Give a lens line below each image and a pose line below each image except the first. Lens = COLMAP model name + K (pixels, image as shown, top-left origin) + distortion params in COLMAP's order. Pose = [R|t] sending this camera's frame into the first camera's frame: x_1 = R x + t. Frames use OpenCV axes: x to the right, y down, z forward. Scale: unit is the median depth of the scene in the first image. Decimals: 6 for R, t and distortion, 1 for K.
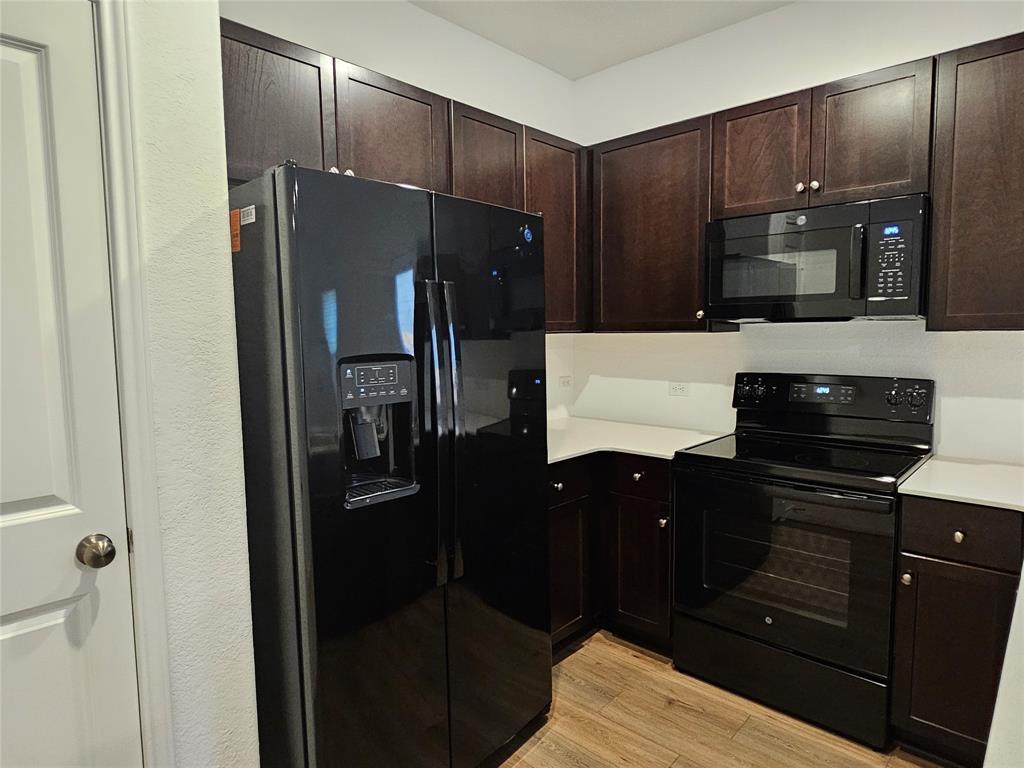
lens RADIAL K [[600.7, 0, 512.0], [0, 600.7, 384.0], [0, 0, 1]] dist [-0.003697, 0.001054]
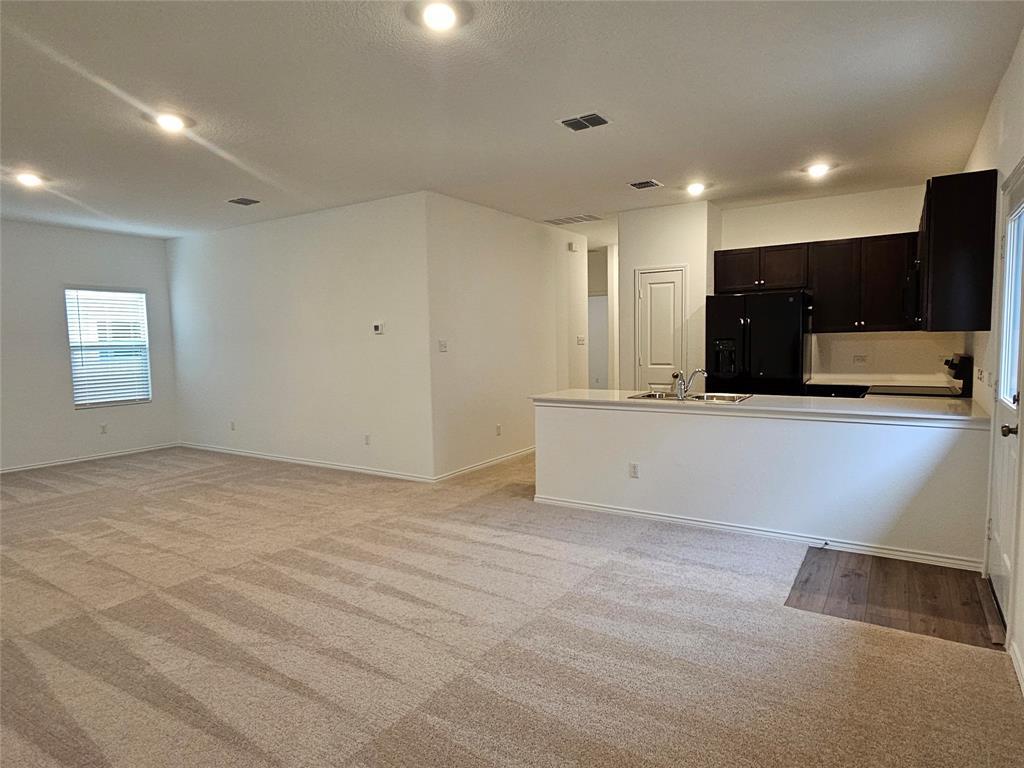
lens RADIAL K [[600.7, 0, 512.0], [0, 600.7, 384.0], [0, 0, 1]] dist [-0.003697, 0.001054]
pose [[0.170179, 0.082110, -0.981986, 2.521927], [-0.066999, 0.995181, 0.071602, 0.042845], [0.983133, 0.053607, 0.174860, -0.789296]]
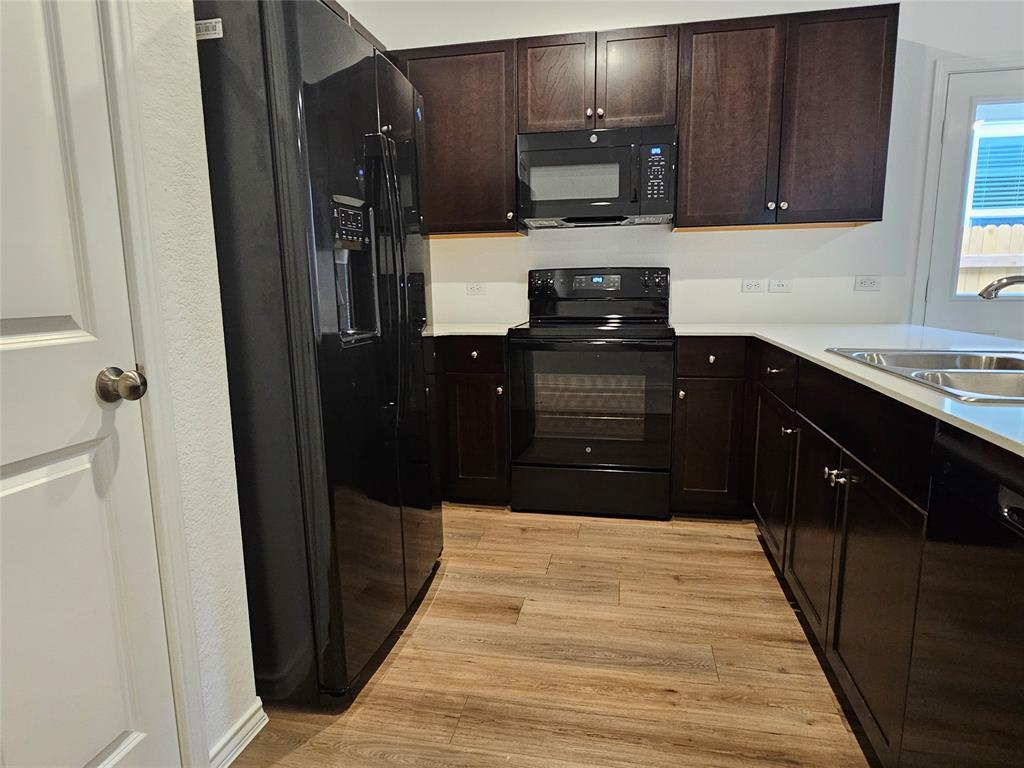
lens RADIAL K [[600.7, 0, 512.0], [0, 600.7, 384.0], [0, 0, 1]] dist [-0.003697, 0.001054]
pose [[0.854093, -0.086397, 0.512895, -0.386117], [0.049381, 0.995123, 0.085397, 0.136423], [-0.517771, -0.047610, 0.854193, -0.025580]]
